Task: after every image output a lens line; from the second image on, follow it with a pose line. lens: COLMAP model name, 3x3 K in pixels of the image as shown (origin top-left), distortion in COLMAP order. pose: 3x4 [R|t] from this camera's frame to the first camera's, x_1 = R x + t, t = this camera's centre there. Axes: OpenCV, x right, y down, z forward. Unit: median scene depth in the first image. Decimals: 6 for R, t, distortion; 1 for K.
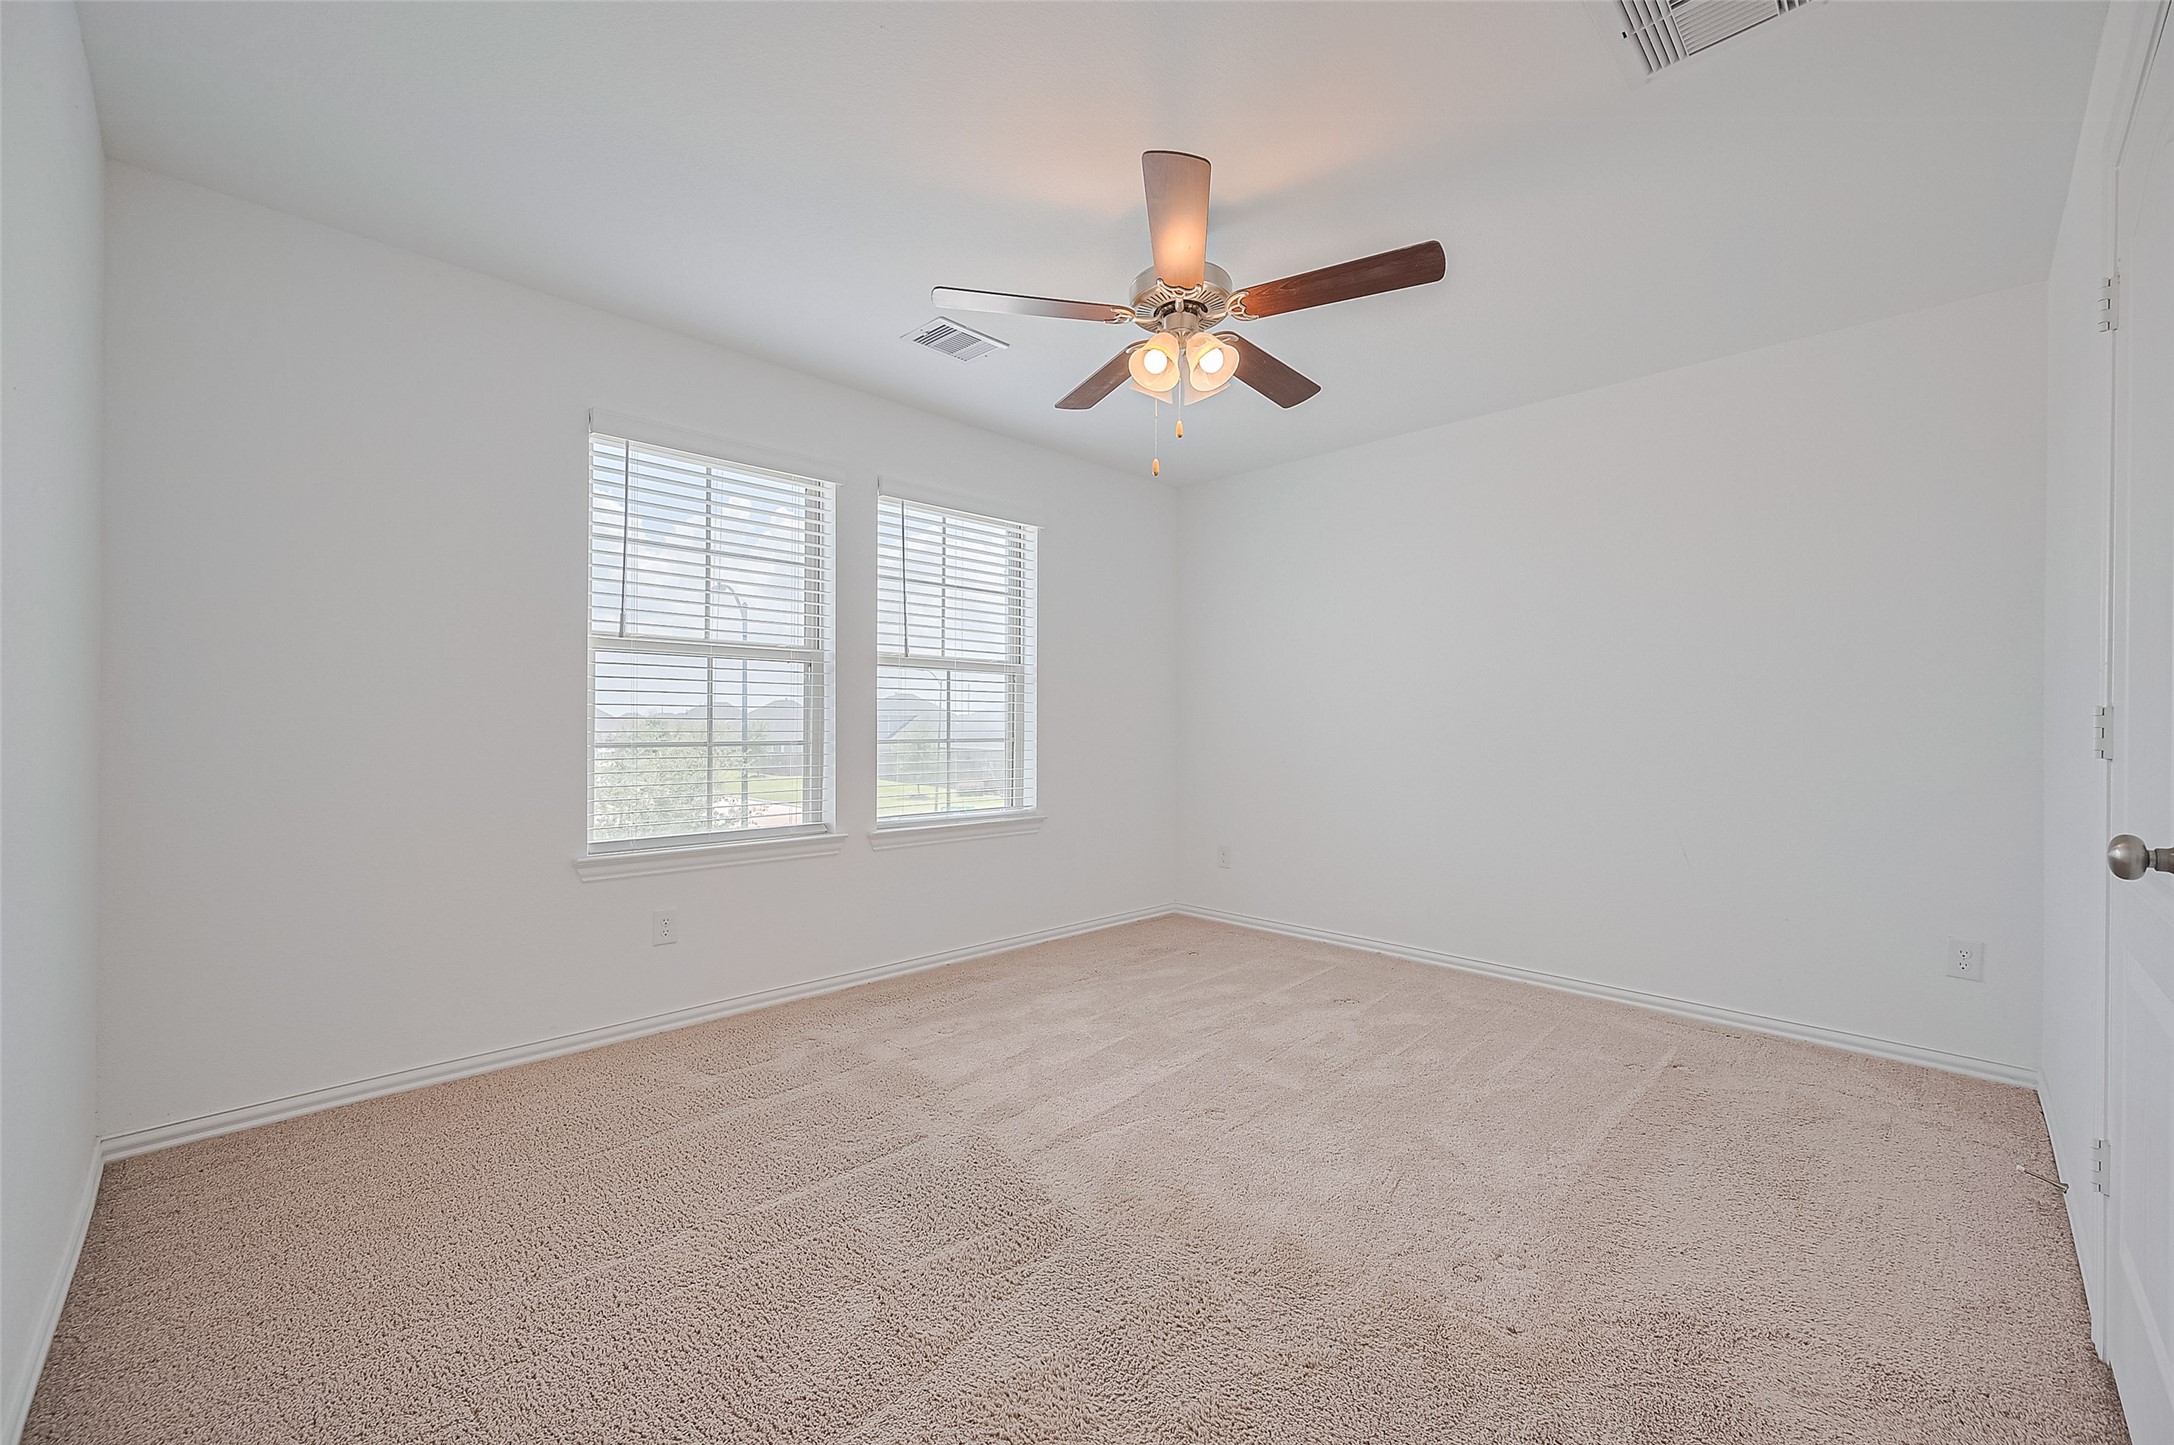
lens RADIAL K [[865.5, 0, 1082.2], [0, 865.5, 722.2], [0, 0, 1]] dist [-0.000541, 0.000324]
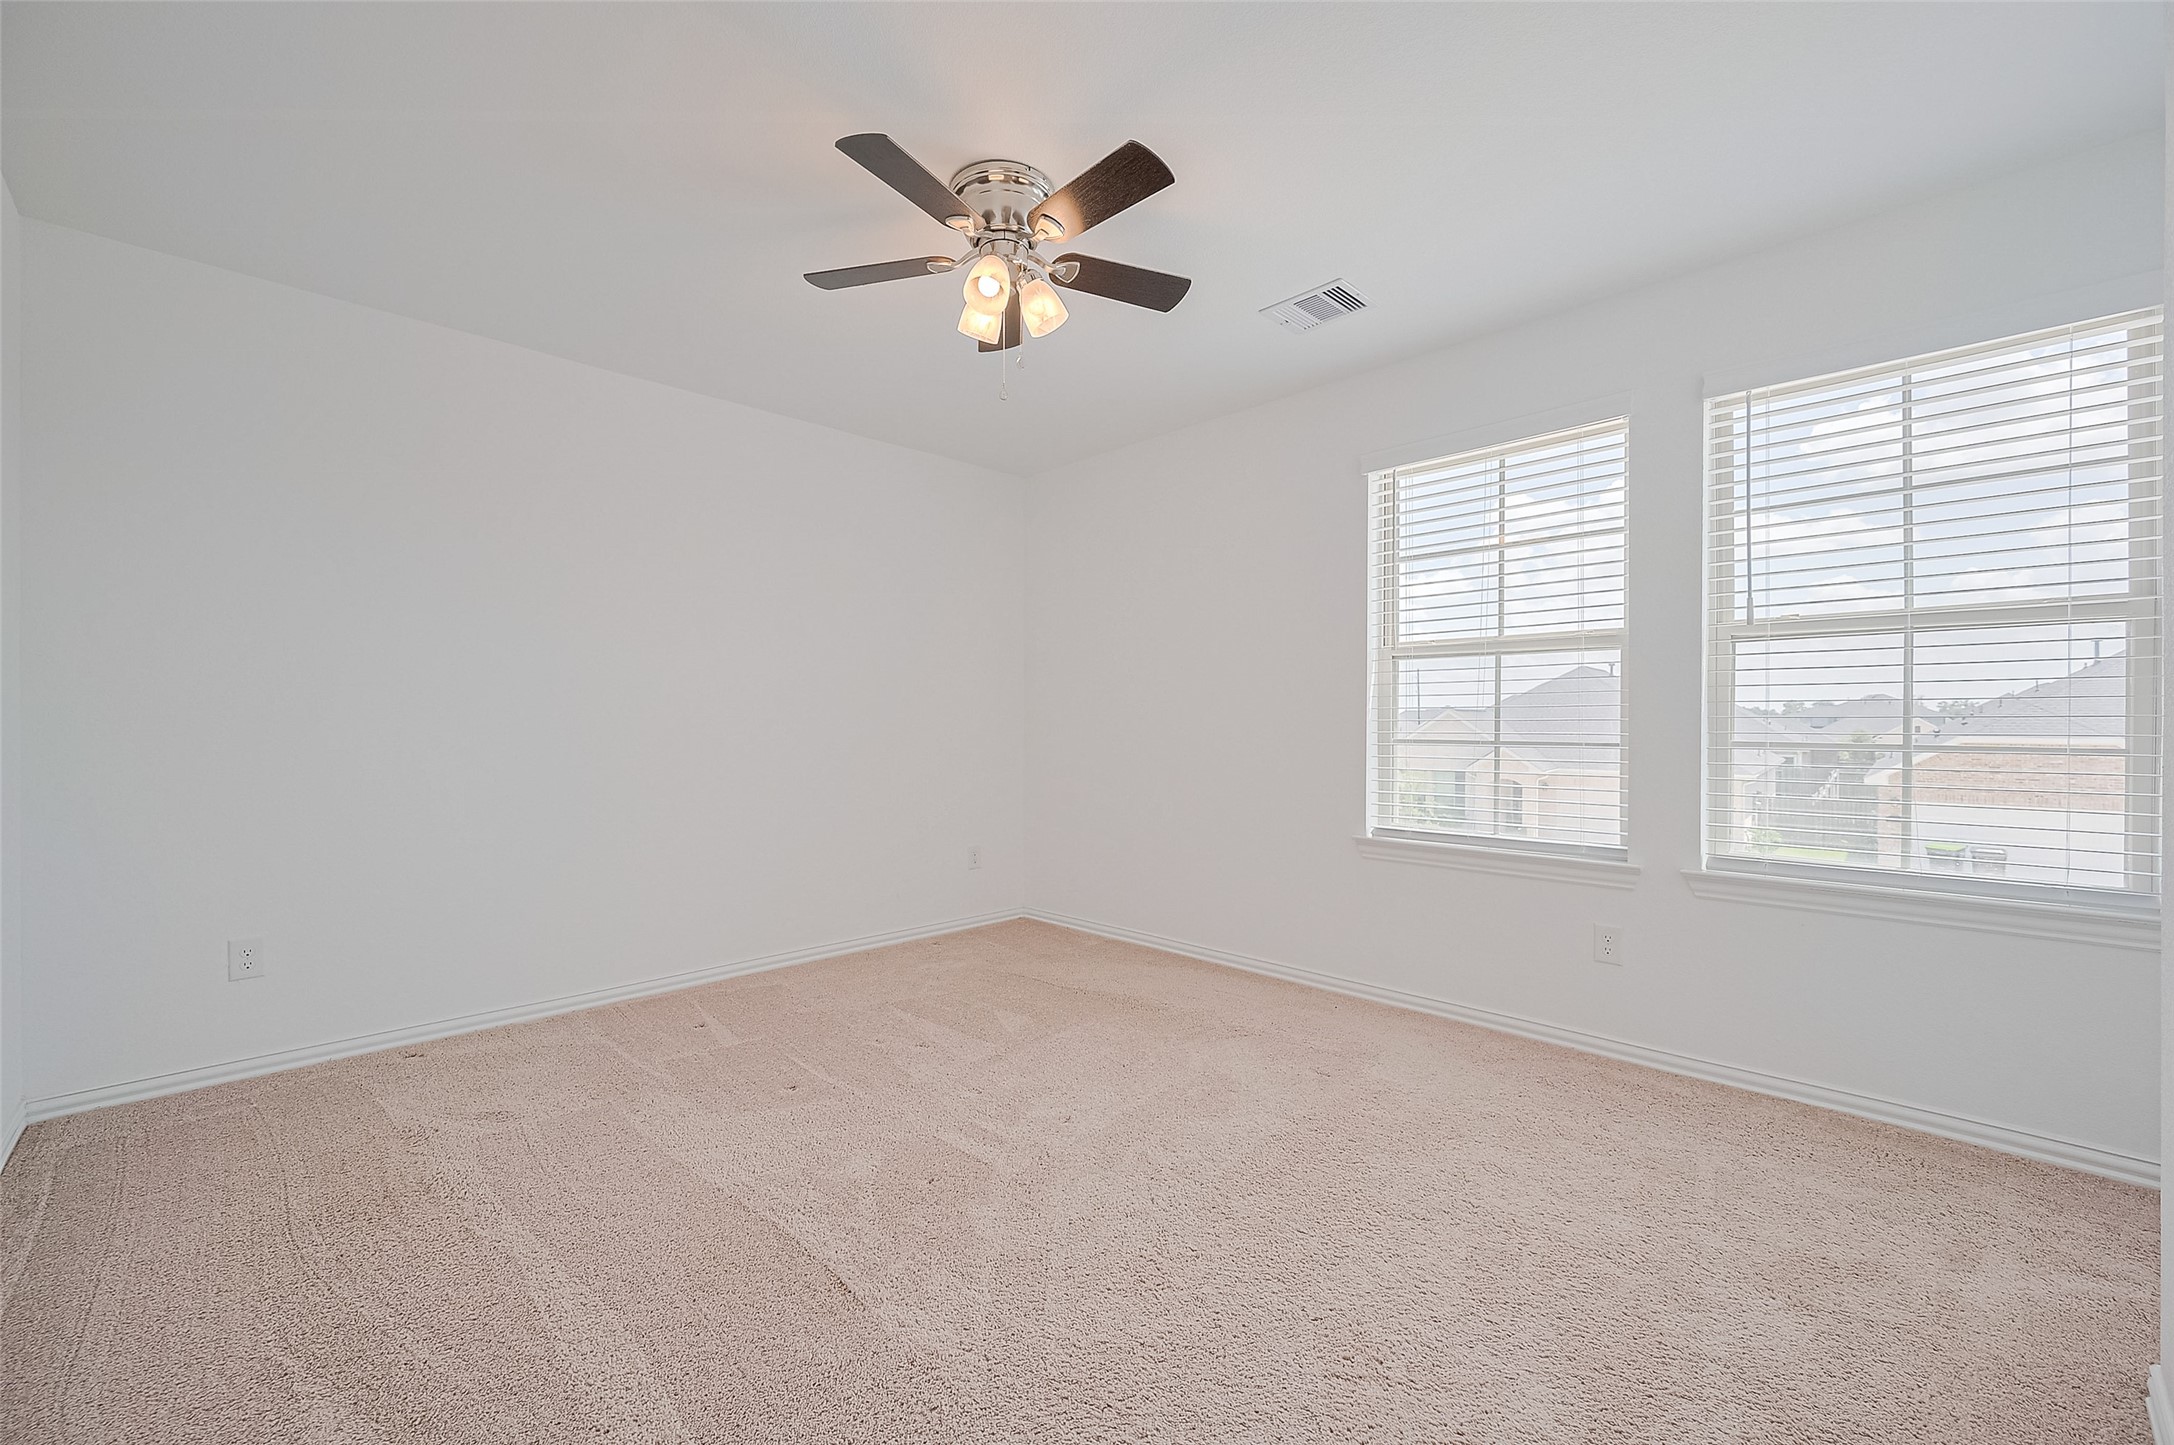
lens RADIAL K [[865.5, 0, 1079.4], [0, 865.5, 730.2], [0, 0, 1]] dist [-0.000541, 0.000324]
pose [[0.023345, -0.001865, -0.999726, 0.457701], [0.008693, 0.999961, -0.001663, 0.004422], [0.999690, -0.008652, 0.023361, 0.446740]]
